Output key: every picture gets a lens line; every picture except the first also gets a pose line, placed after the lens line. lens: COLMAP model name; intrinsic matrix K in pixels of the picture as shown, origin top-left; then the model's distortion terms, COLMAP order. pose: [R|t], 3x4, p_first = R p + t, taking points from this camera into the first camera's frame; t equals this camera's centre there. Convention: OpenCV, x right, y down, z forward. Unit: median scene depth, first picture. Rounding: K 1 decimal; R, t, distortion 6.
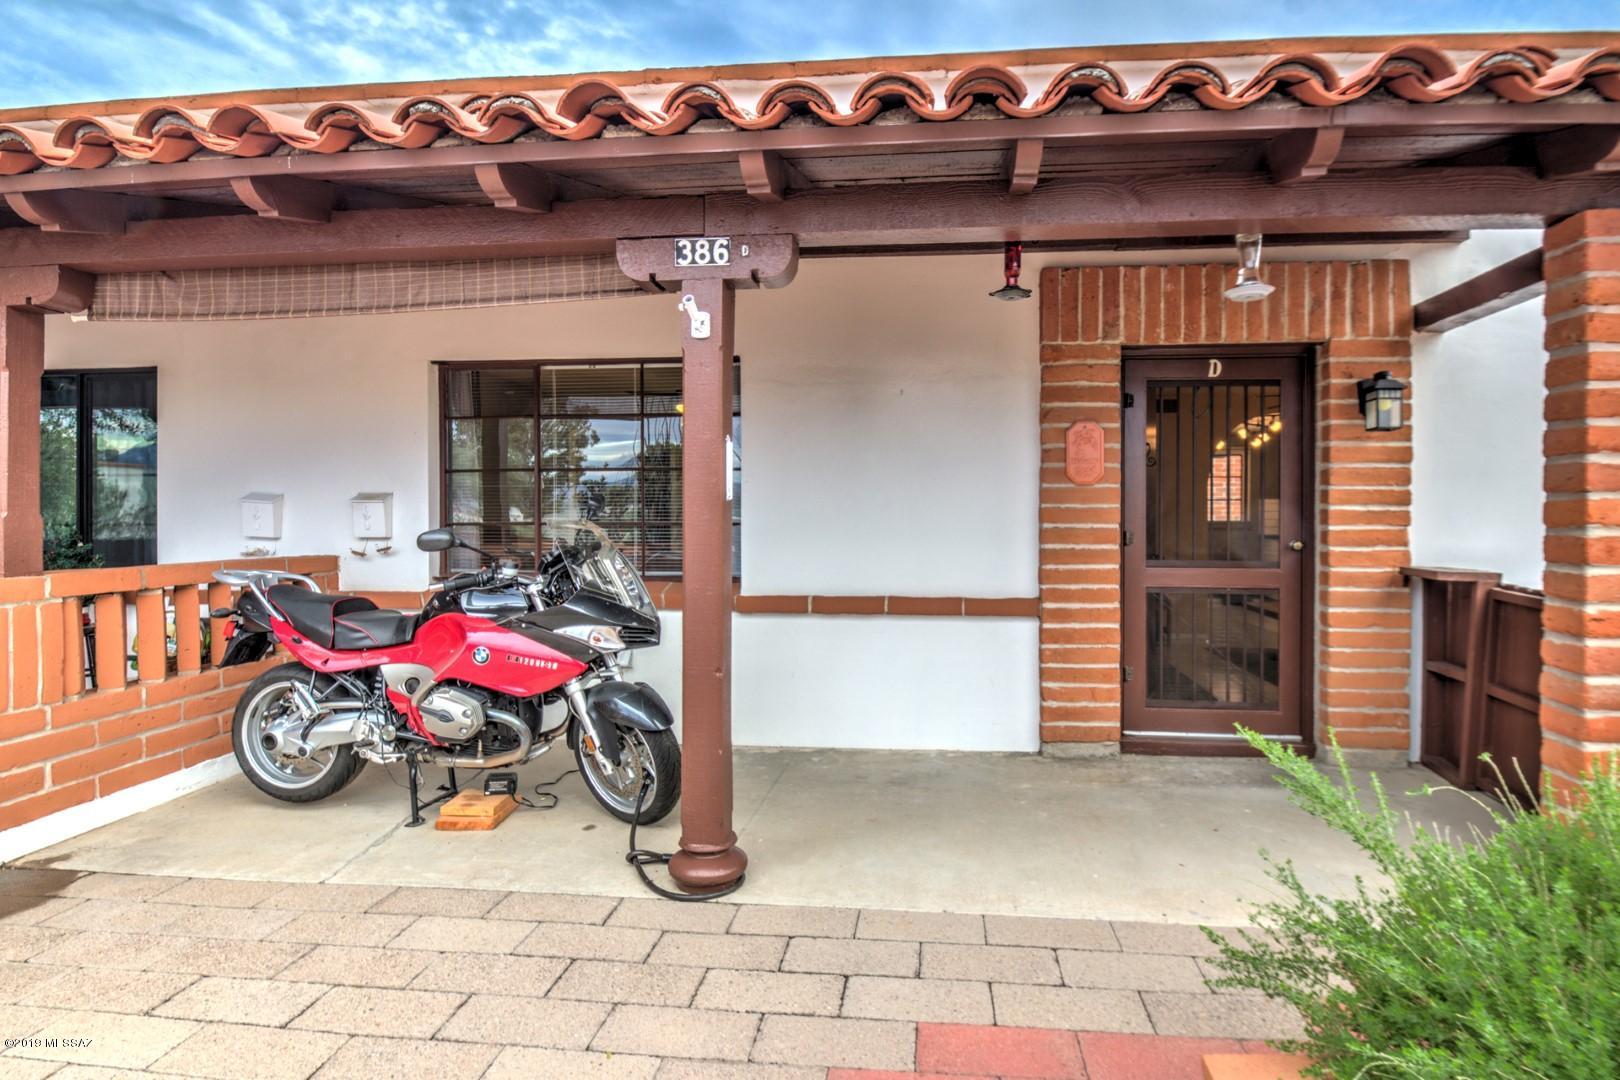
lens RADIAL K [[848.7, 0, 844.3], [0, 848.7, 514.5], [0, 0, 1]] dist [-0.007945, -0.003263]
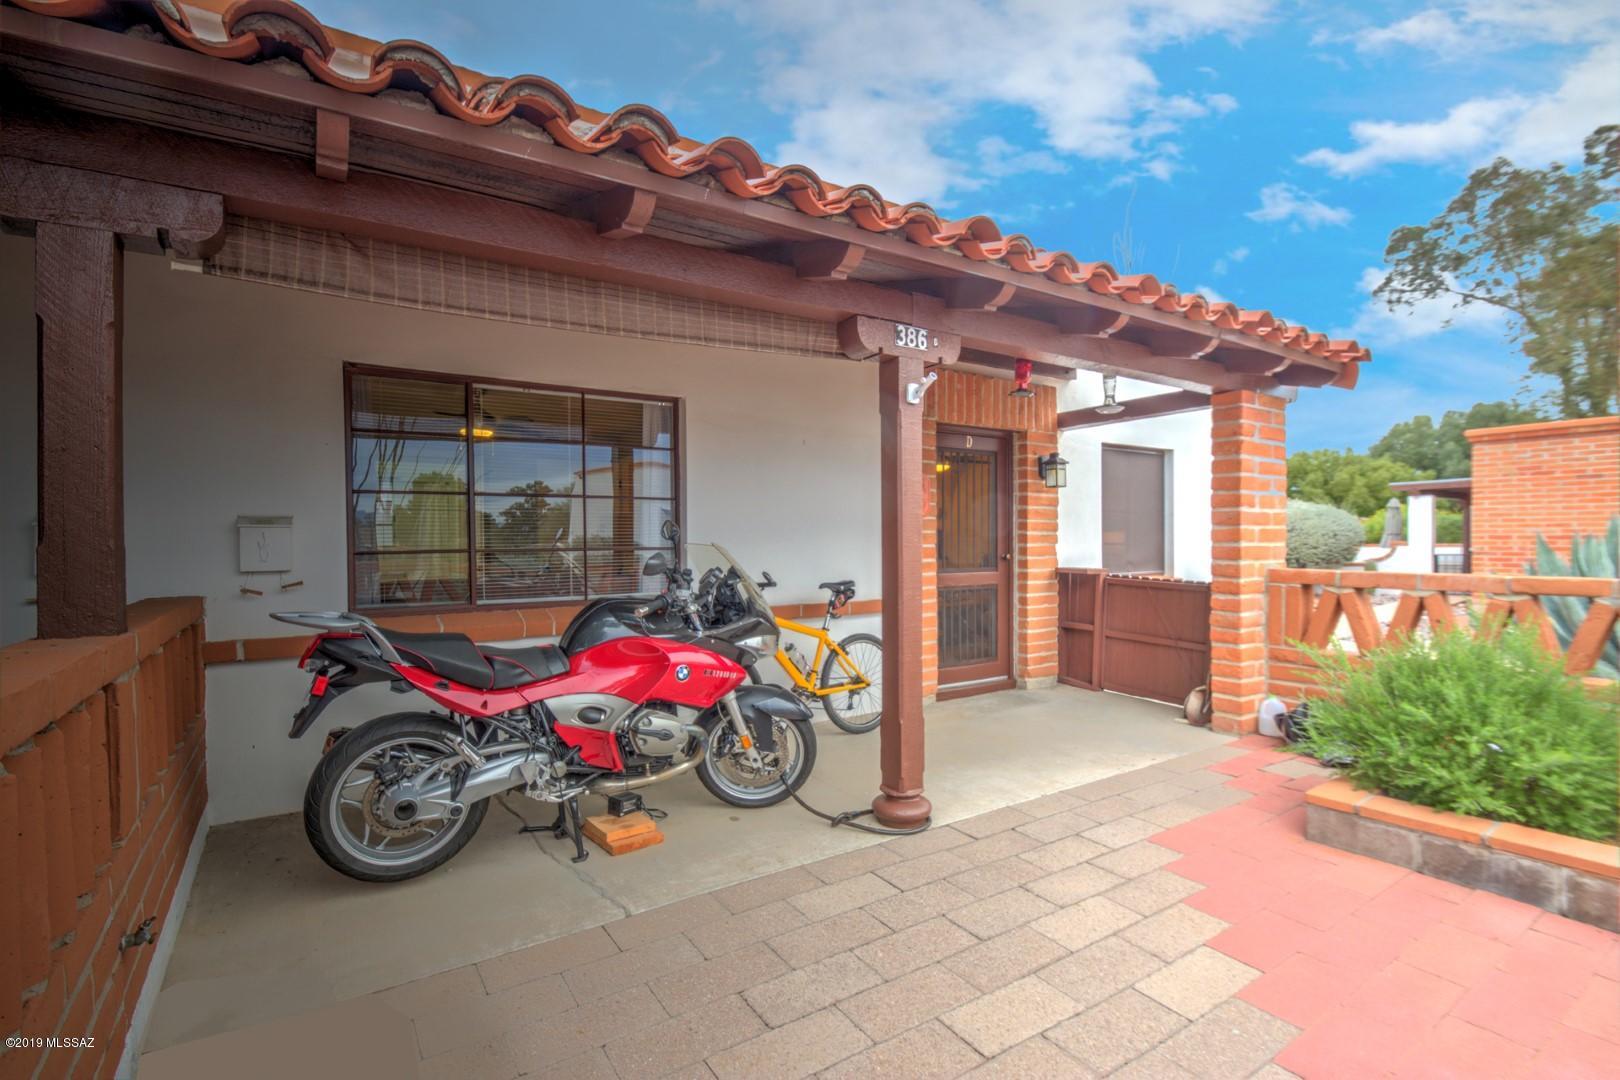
lens RADIAL K [[760.1, 0, 811.3], [0, 760.1, 540.6], [0, 0, 1]] dist [0.001030, -0.000693]
pose [[0.774857, -0.006926, 0.632098, -0.951219], [0.007519, 0.999970, 0.001740, 0.001208], [-0.632091, 0.003404, 0.774886, 0.173412]]
